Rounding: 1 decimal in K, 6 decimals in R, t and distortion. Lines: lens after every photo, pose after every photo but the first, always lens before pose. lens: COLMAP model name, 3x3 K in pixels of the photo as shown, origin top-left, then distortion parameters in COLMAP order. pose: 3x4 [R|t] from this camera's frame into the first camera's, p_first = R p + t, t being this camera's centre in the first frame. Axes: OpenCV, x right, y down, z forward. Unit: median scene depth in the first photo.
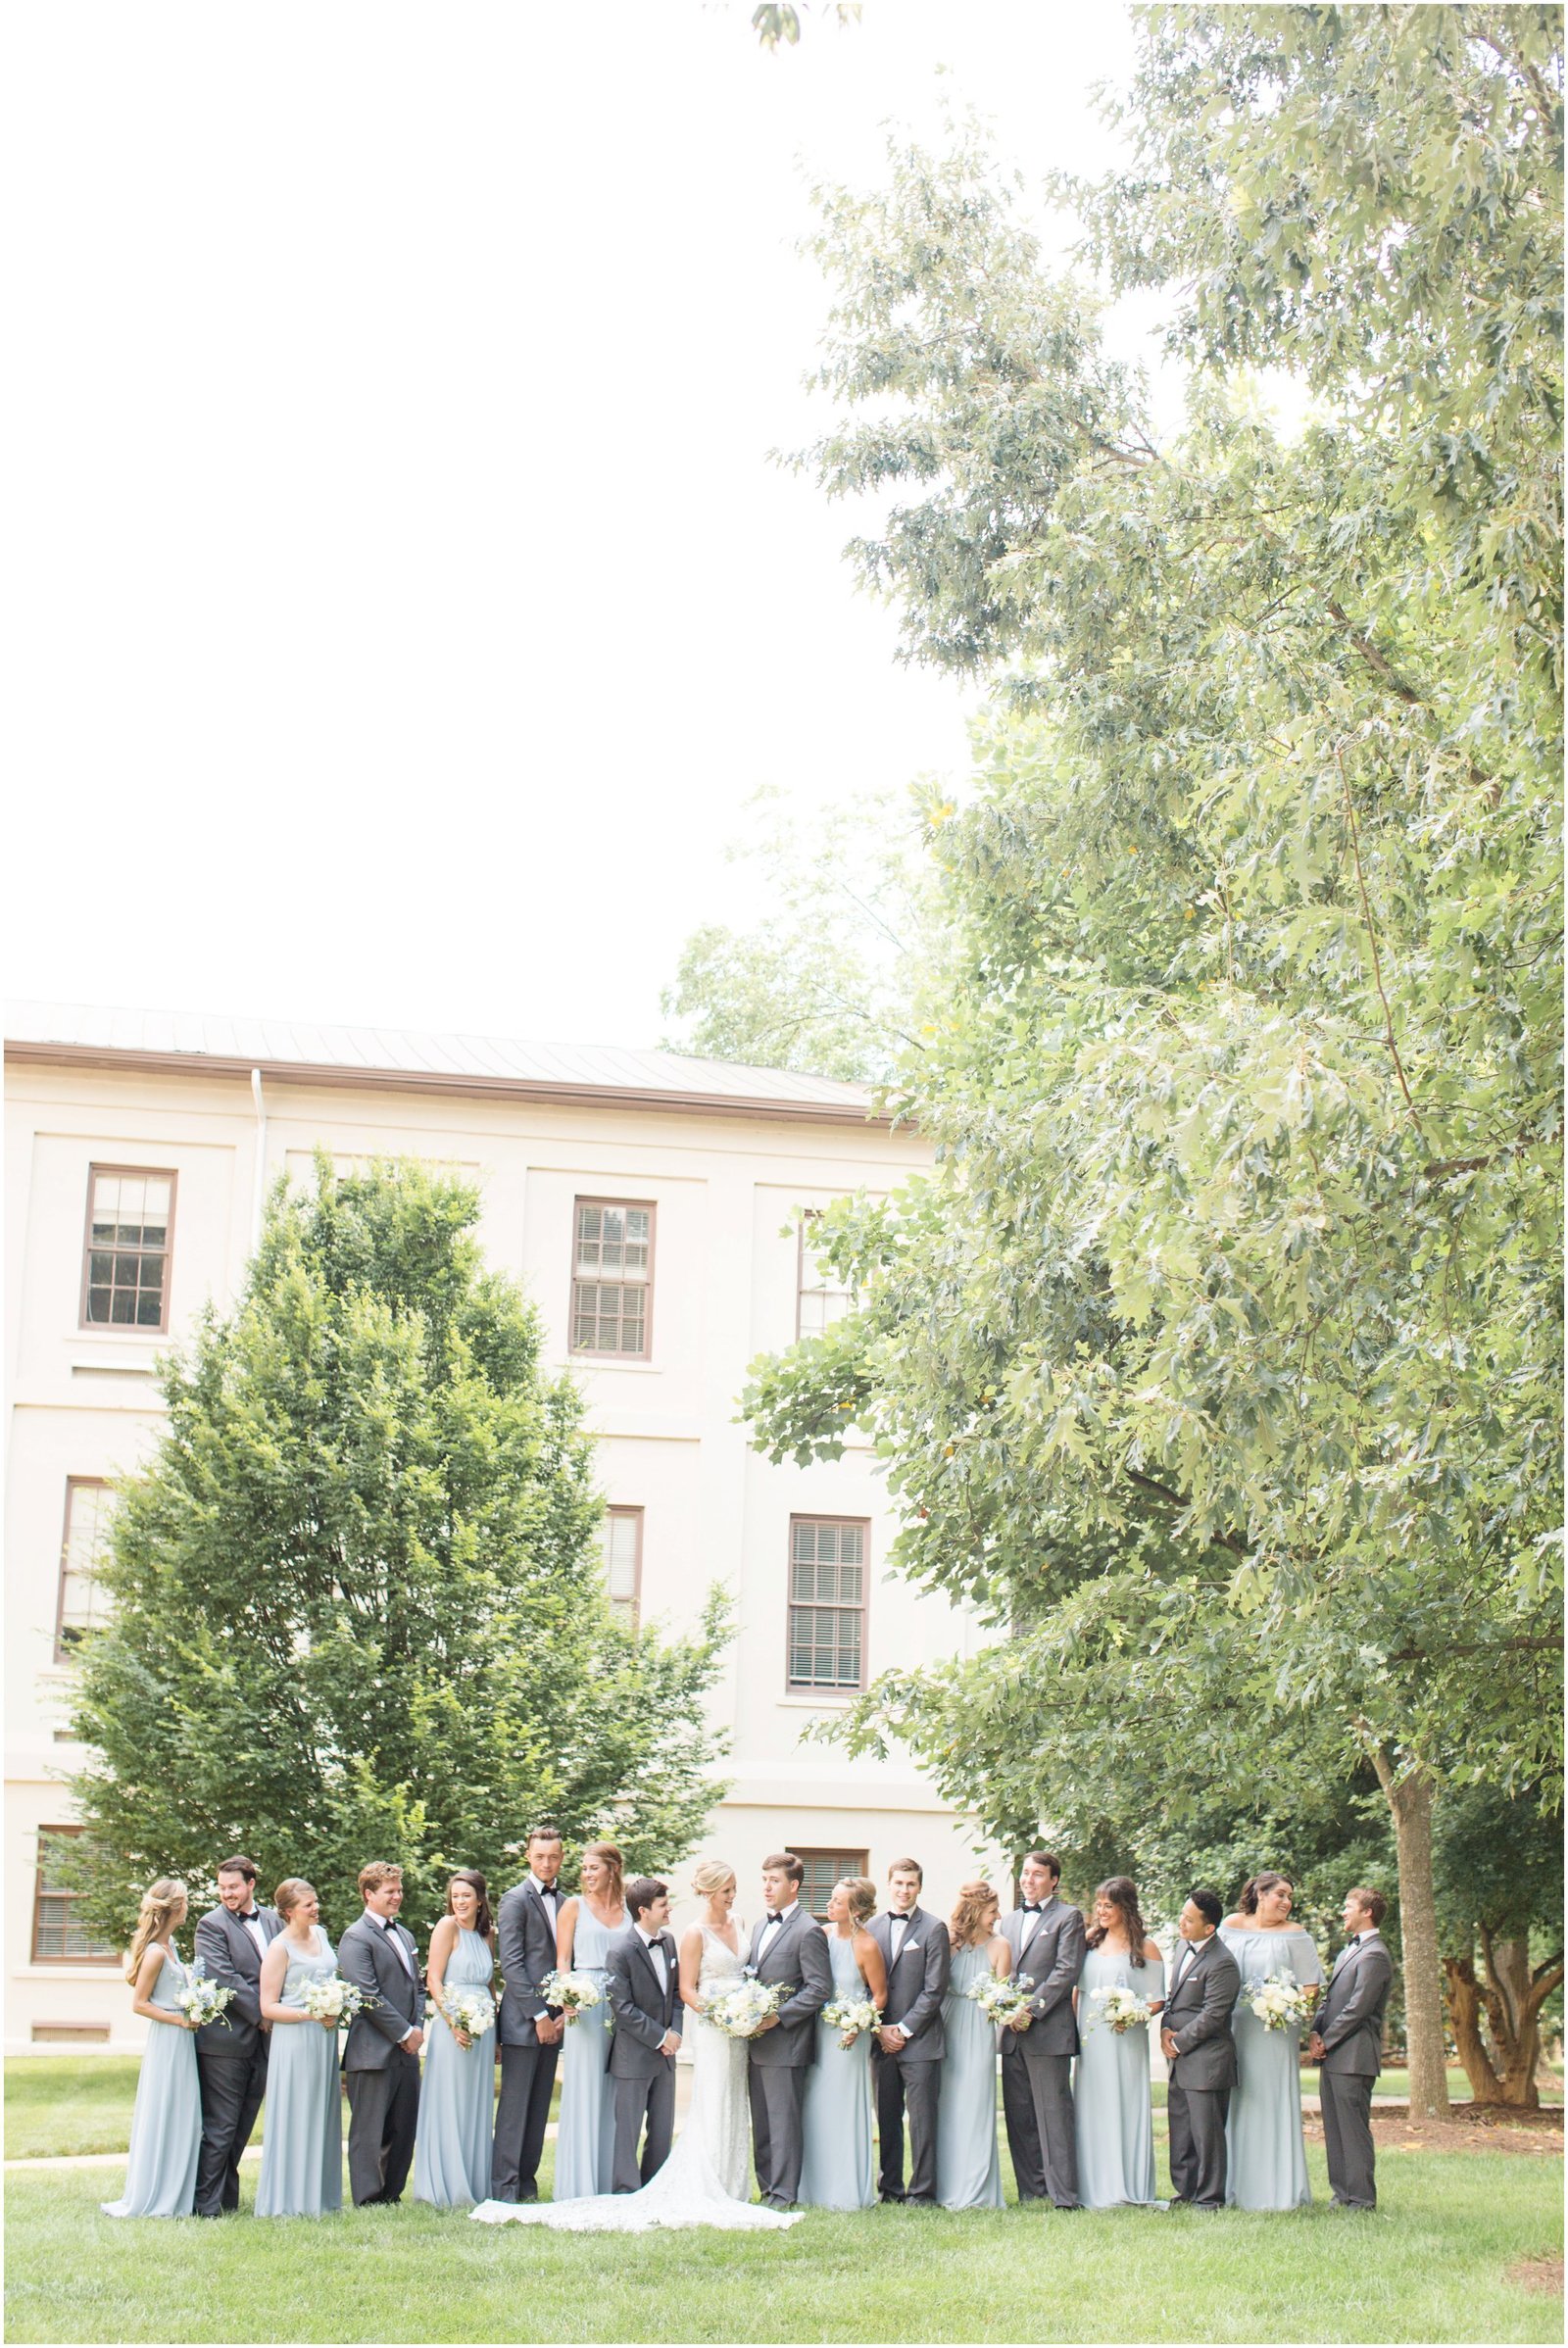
lens RADIAL K [[3289.4, 0, 757.7], [0, 3289.4, 1165.4], [0, 0, 1]] dist [0.013439, -0.029920]
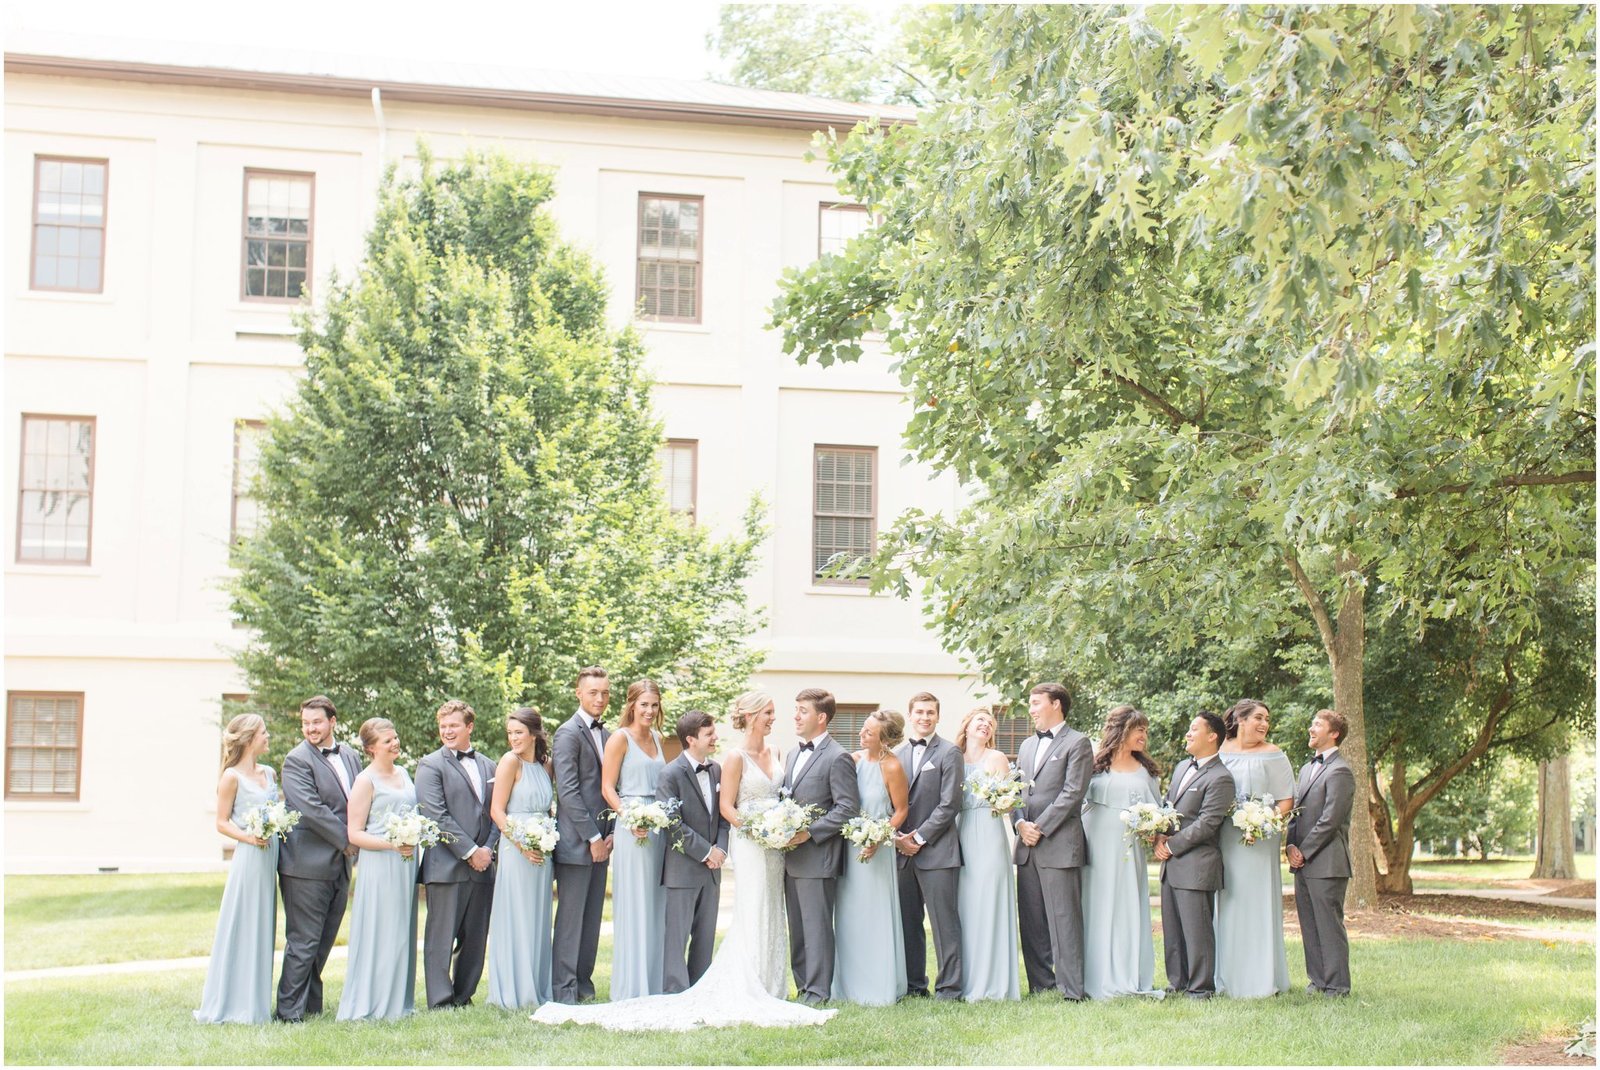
lens RADIAL K [[2416.2, 0, 839.2], [0, 2416.2, 514.8], [0, 0, 1]] dist [0.021745, 0.016664]
pose [[0.999708, -0.012770, 0.020524, 0.000244], [0.010165, 0.992434, 0.122356, 0.028247], [-0.021931, -0.122112, 0.992274, 0.110838]]
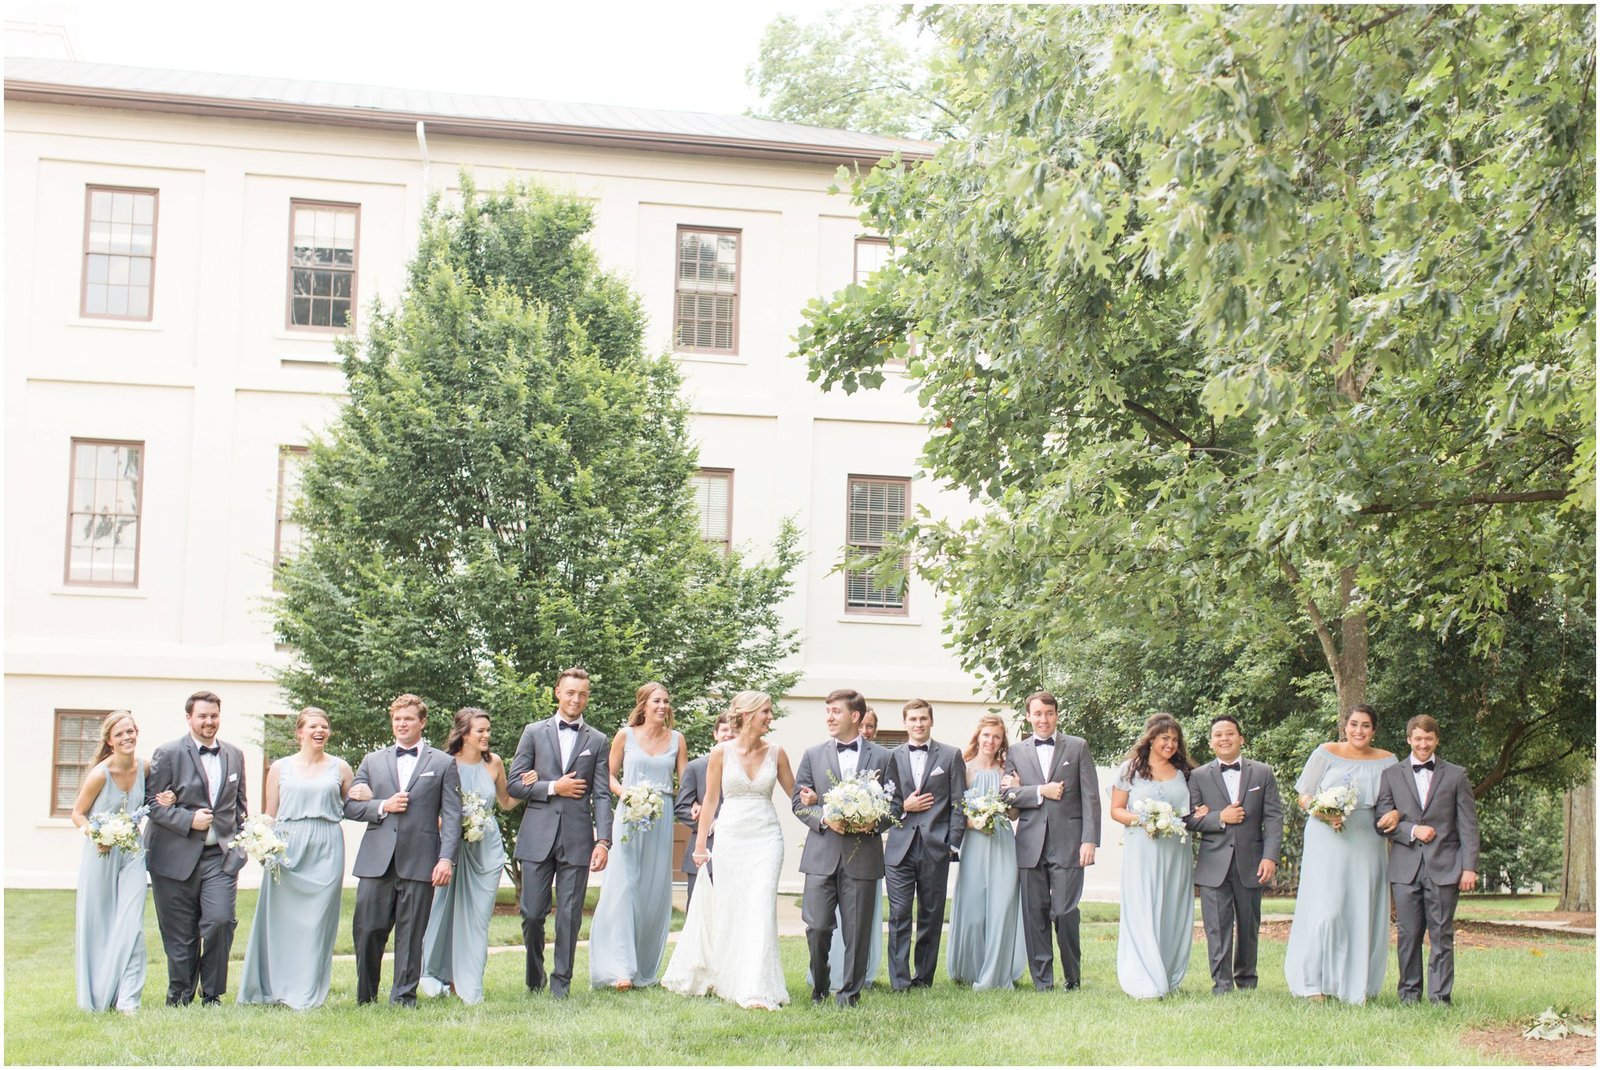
lens RADIAL K [[2434.5, 0, 845.8], [0, 2434.5, 543.5], [0, 0, 1]] dist [0.010905, 0.068129]
pose [[0.999977, -0.003978, 0.005482, 0.005416], [0.003301, 0.992952, 0.118472, 0.029444], [-0.005915, -0.118451, 0.992942, 0.082218]]
